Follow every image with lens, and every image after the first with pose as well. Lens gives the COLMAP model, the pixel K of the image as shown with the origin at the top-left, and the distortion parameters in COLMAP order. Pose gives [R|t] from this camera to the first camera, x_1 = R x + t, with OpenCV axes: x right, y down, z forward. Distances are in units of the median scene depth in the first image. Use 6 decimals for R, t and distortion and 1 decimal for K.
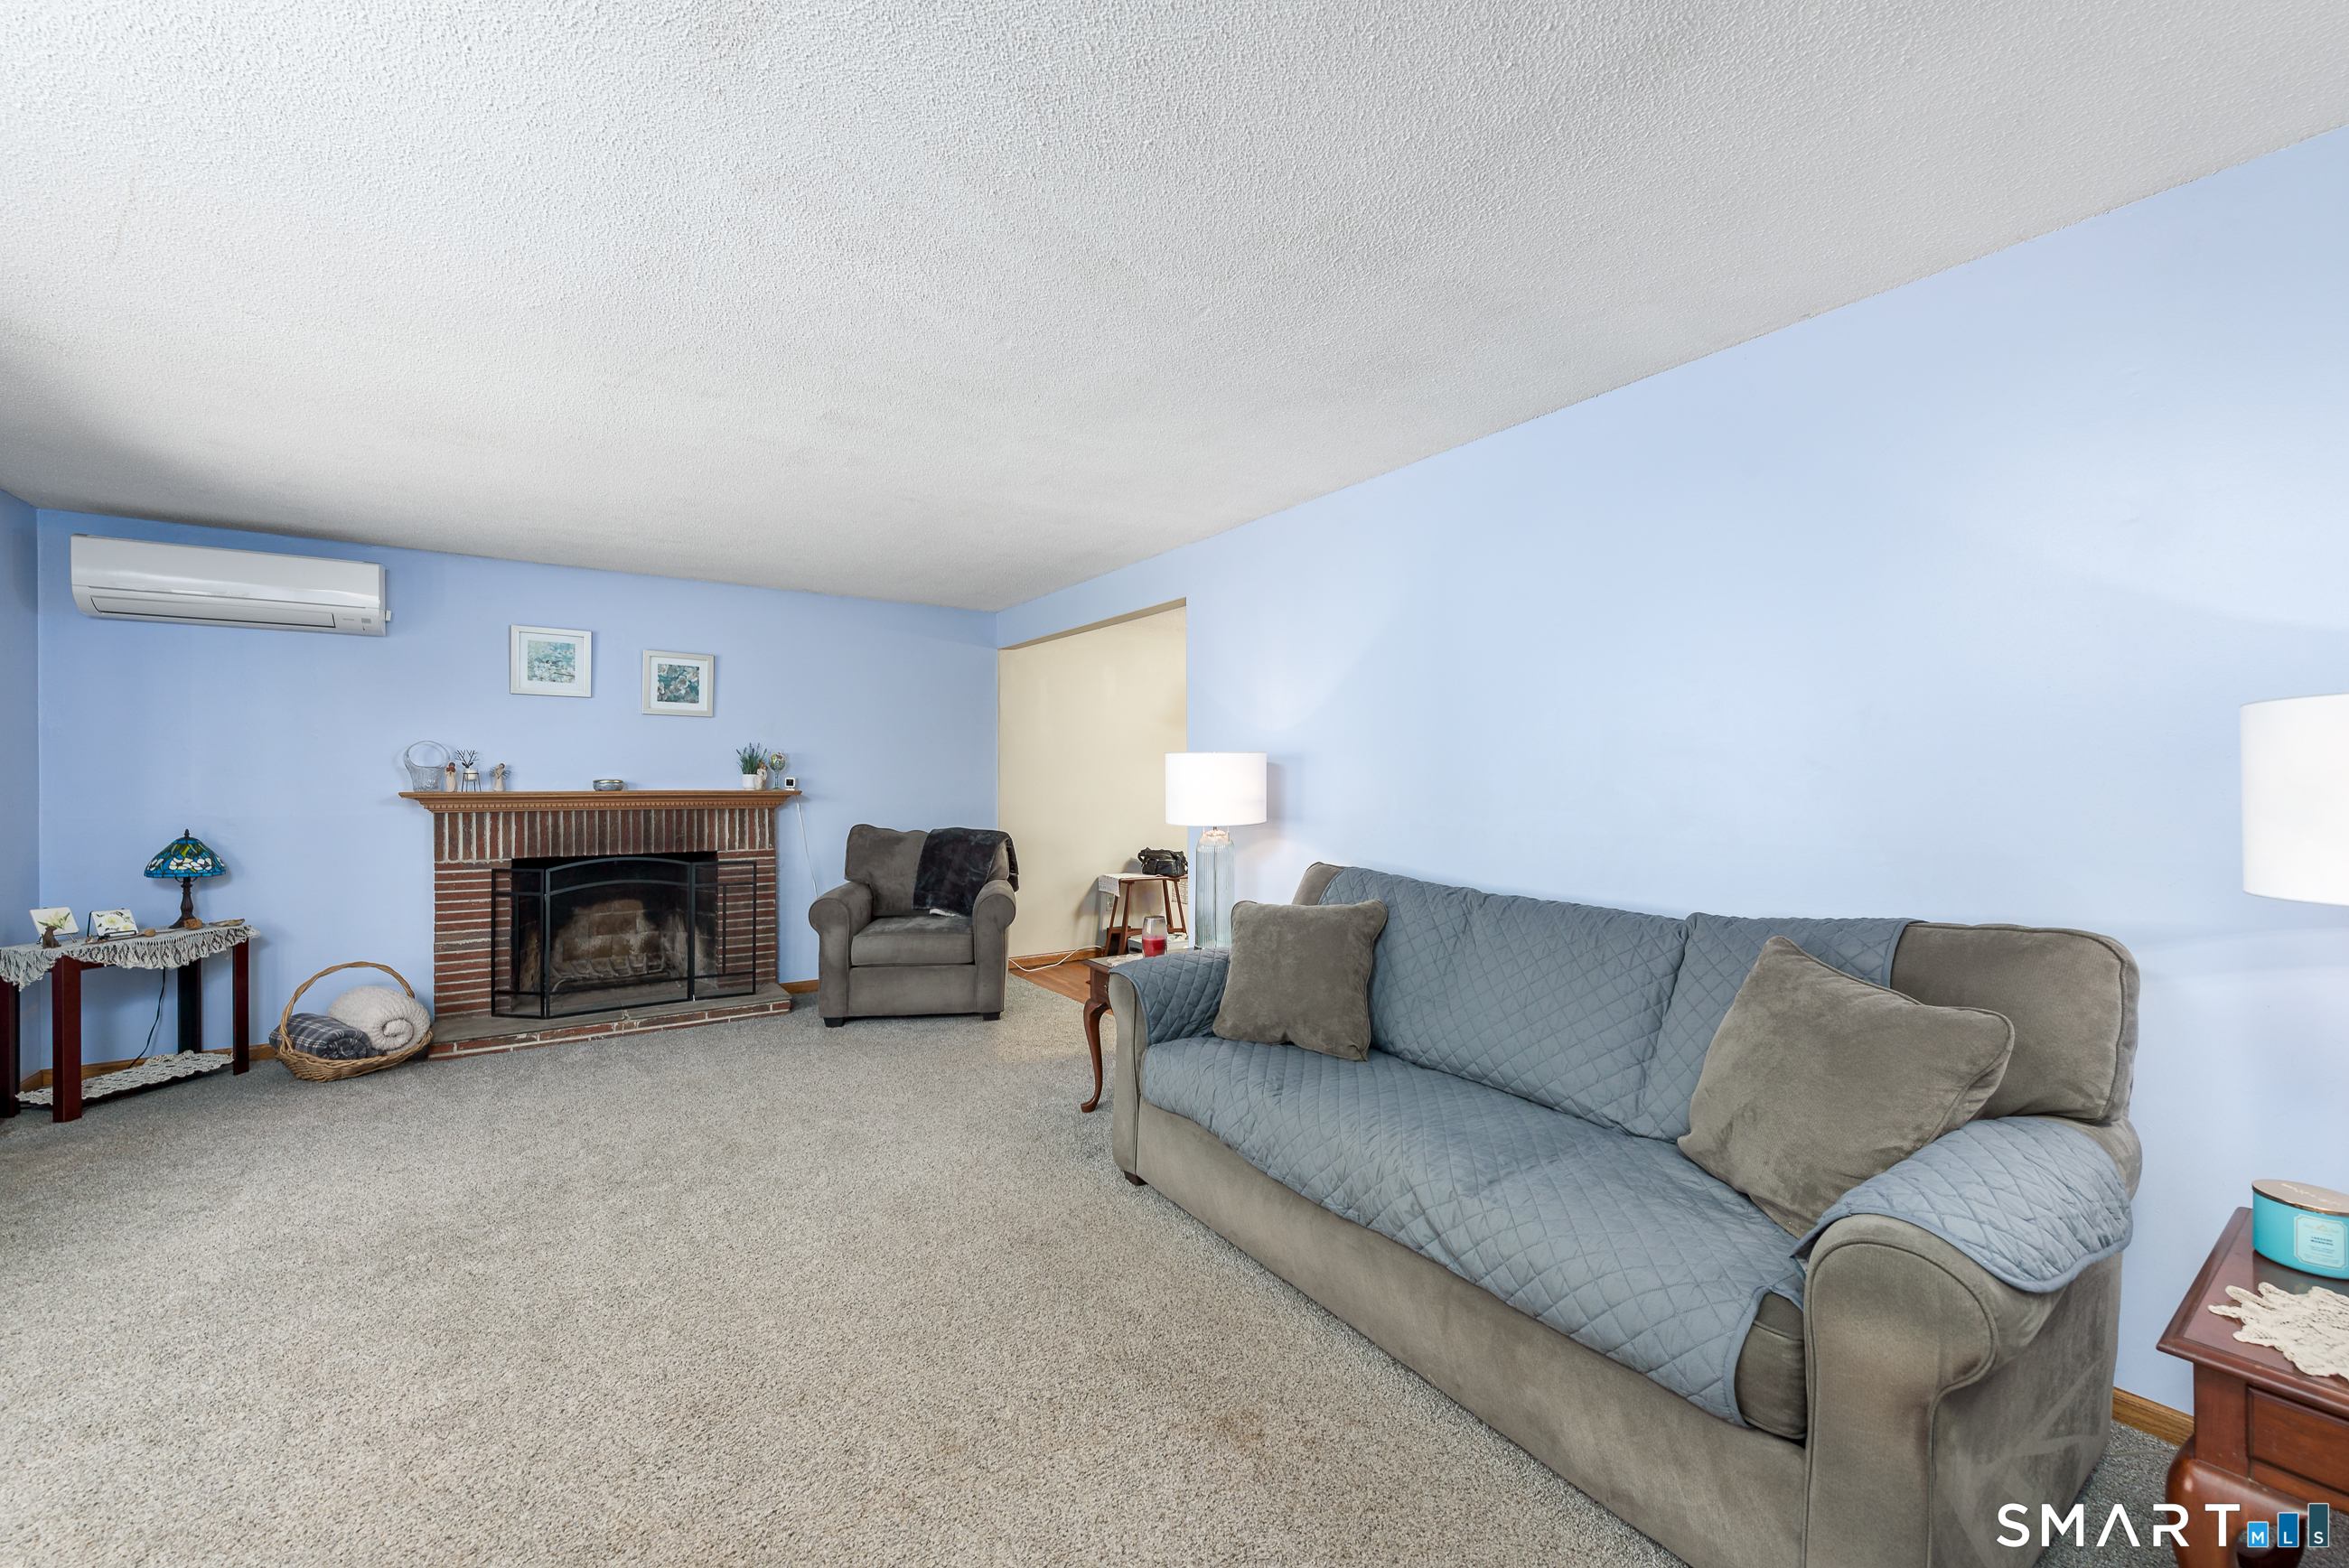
lens RADIAL K [[939.4, 0, 1161.6], [0, 939.4, 776.9], [0, 0, 1]] dist [0.004355, -0.001234]
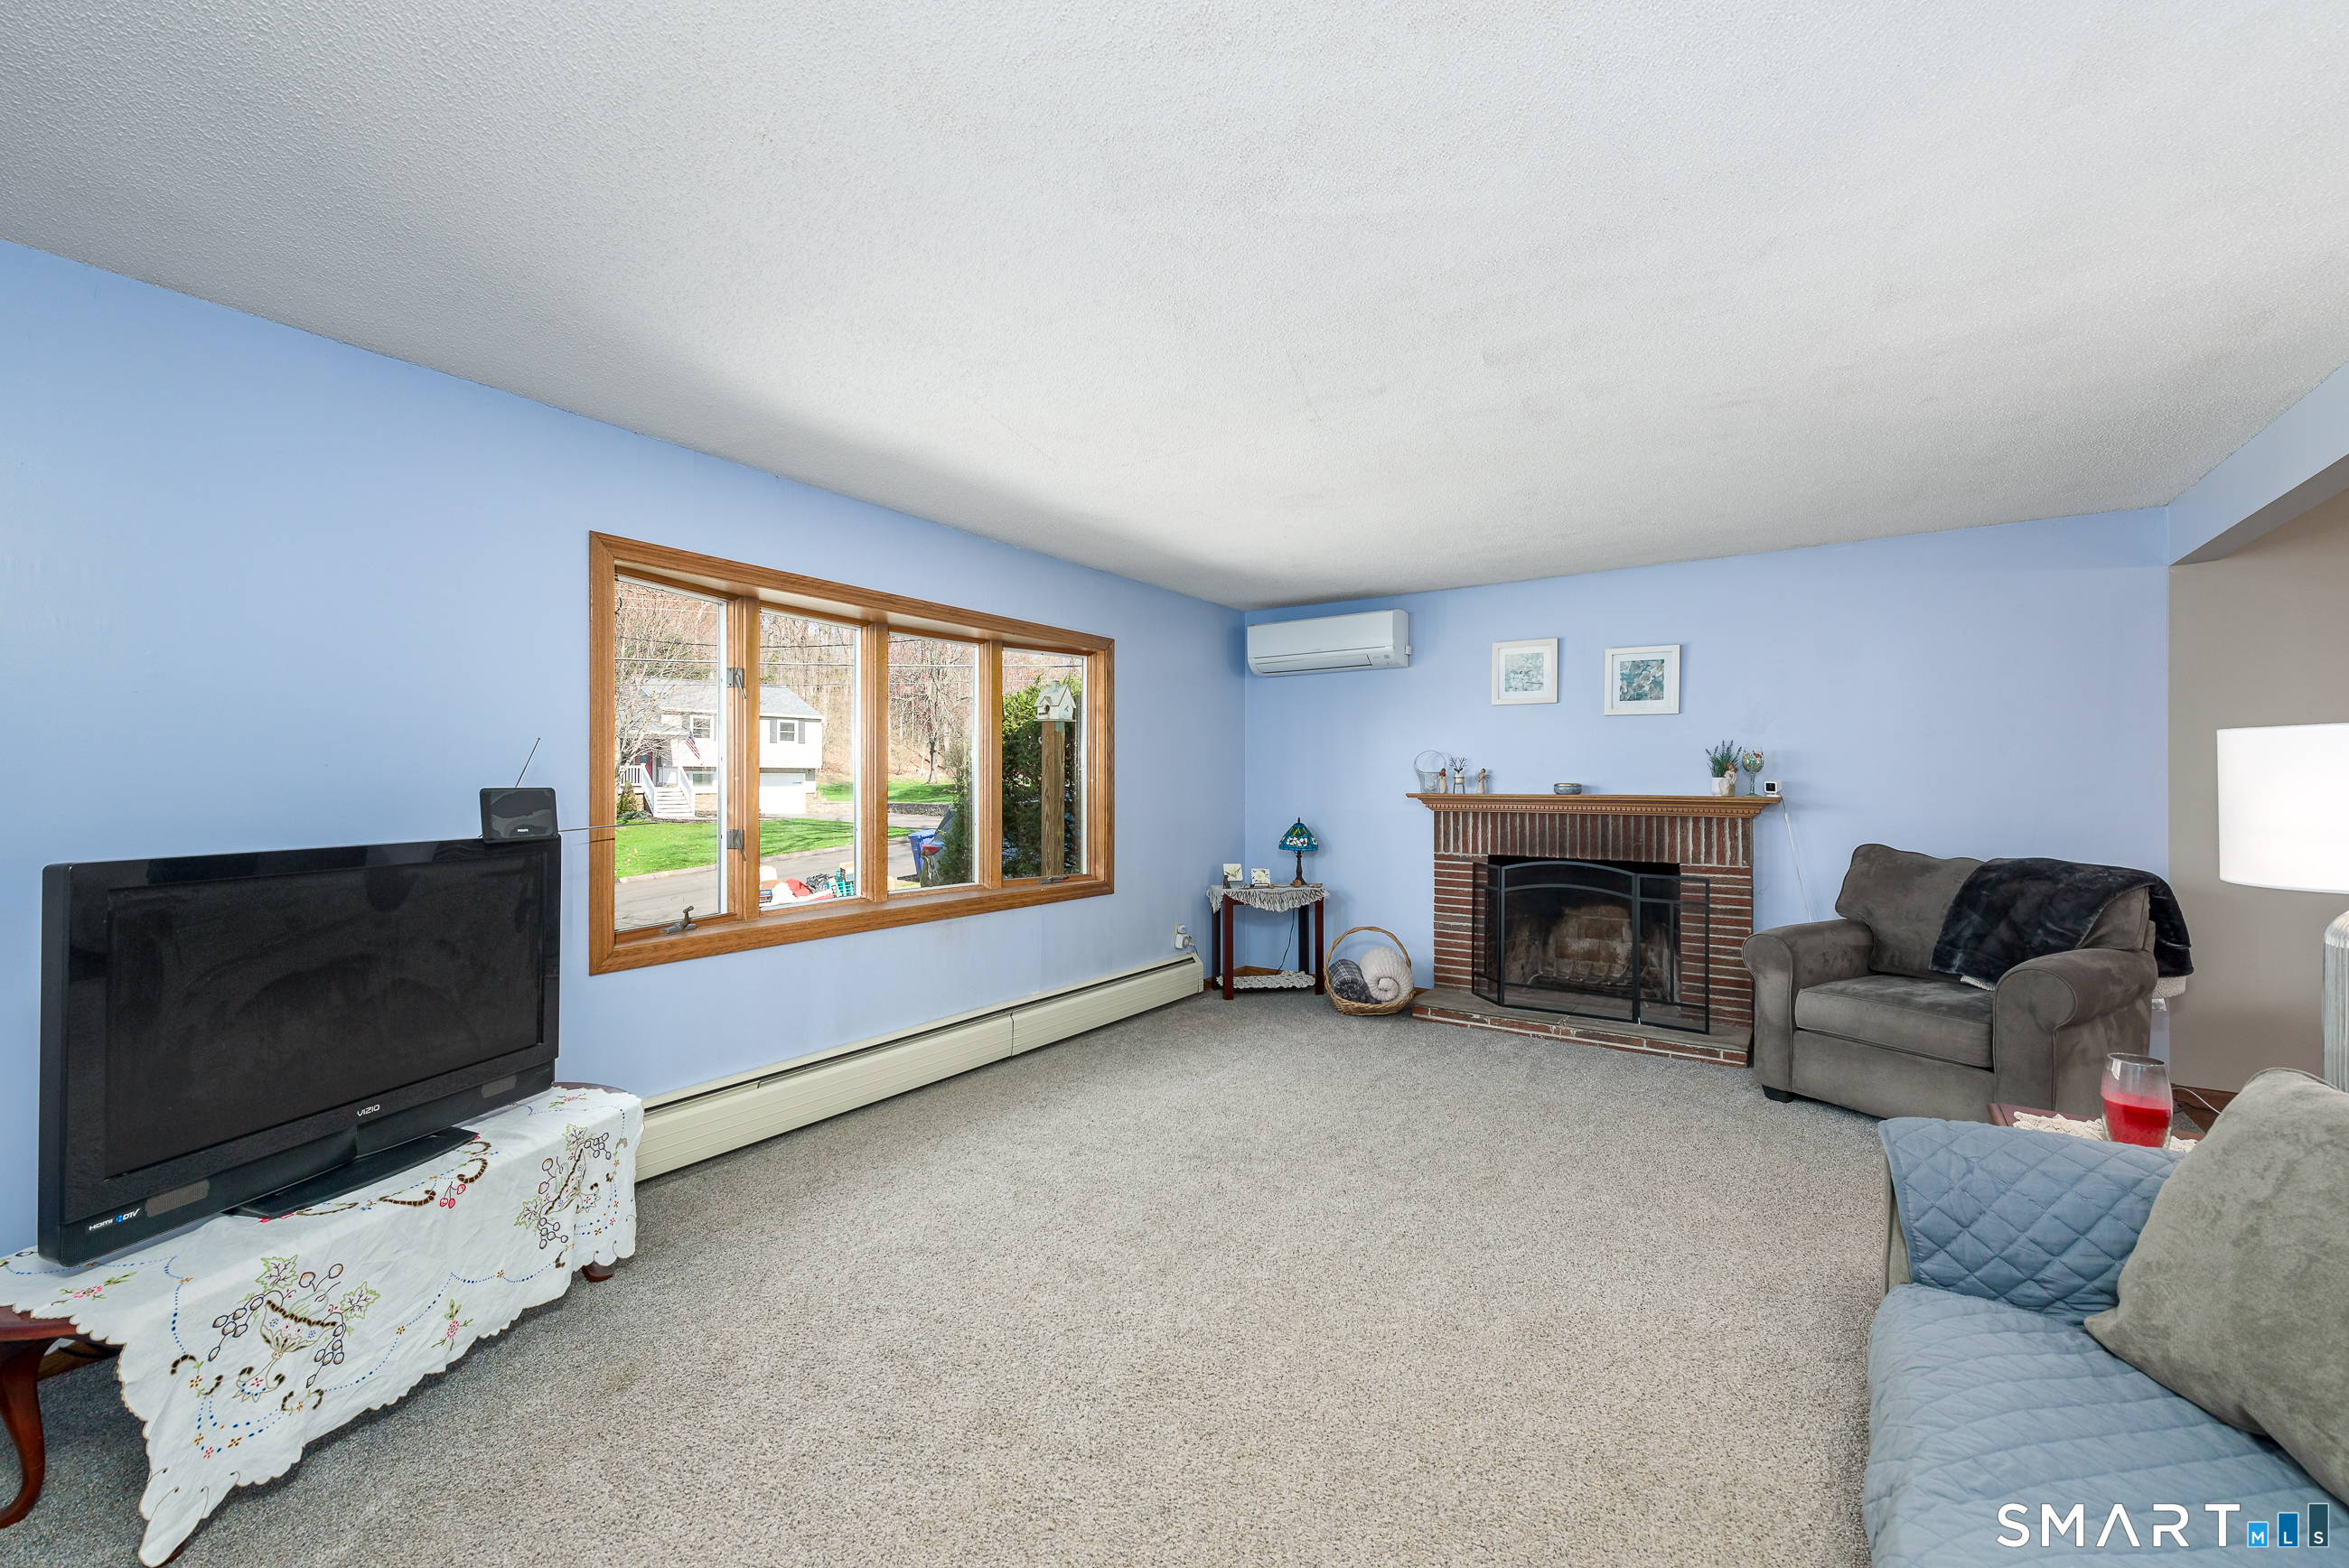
lens RADIAL K [[939.4, 0, 1168.7], [0, 939.4, 777.7], [0, 0, 1]] dist [0.004355, -0.001234]
pose [[0.371028, -0.003687, -0.928614, 0.197148], [0.001155, 0.999993, -0.003509, -0.000038], [0.928621, 0.000230, 0.371029, 0.244351]]
